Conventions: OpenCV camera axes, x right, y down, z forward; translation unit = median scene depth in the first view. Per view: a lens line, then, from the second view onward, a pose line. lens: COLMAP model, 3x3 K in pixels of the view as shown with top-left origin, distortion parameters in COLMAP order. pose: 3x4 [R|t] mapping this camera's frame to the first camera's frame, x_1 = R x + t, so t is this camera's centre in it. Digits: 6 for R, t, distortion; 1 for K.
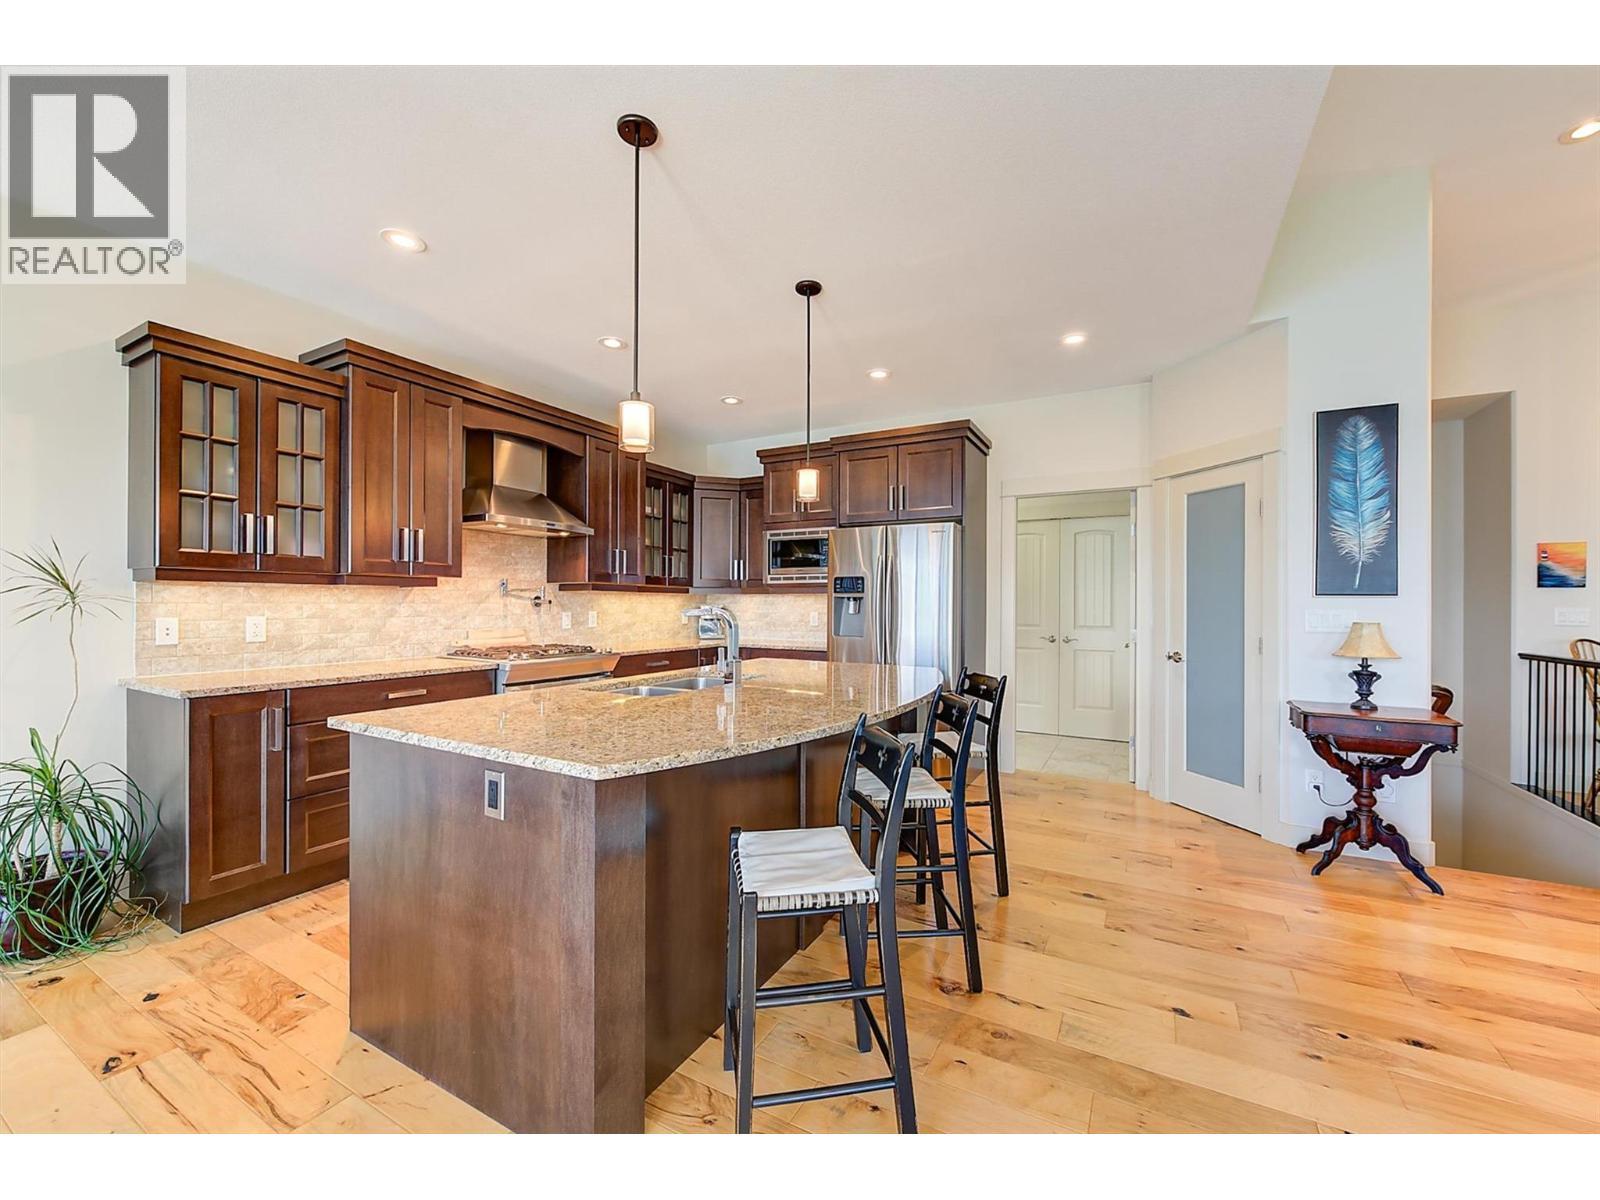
lens RADIAL K [[634.1, 0, 809.1], [0, 634.1, 601.4], [0, 0, 1]] dist [-0.000828, -0.002396]
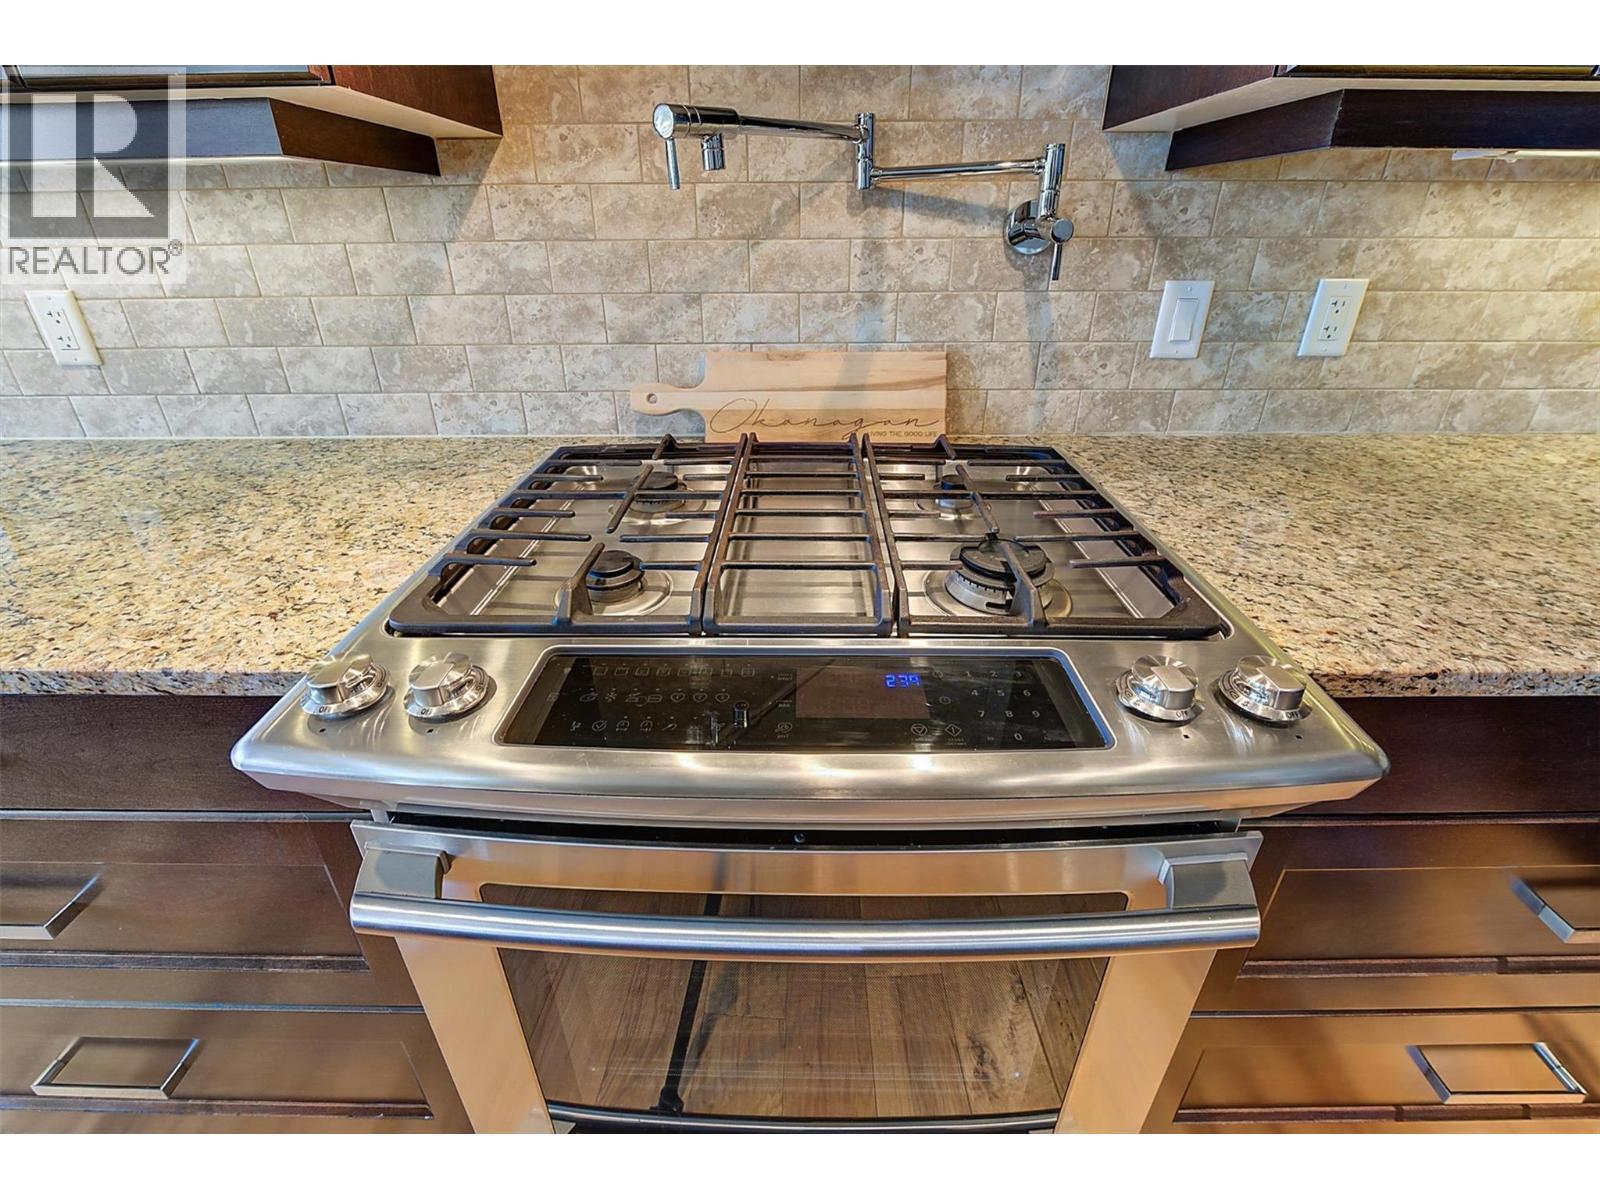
lens RADIAL K [[652.2, 0, 796.4], [0, 652.2, 507.0], [0, 0, 1]] dist [-0.005761, -0.001262]
pose [[0.473145, 0.340225, -0.812638, -0.266152], [0.010214, 0.920240, 0.391222, 0.000207], [0.880926, -0.193405, 0.431931, 0.857596]]
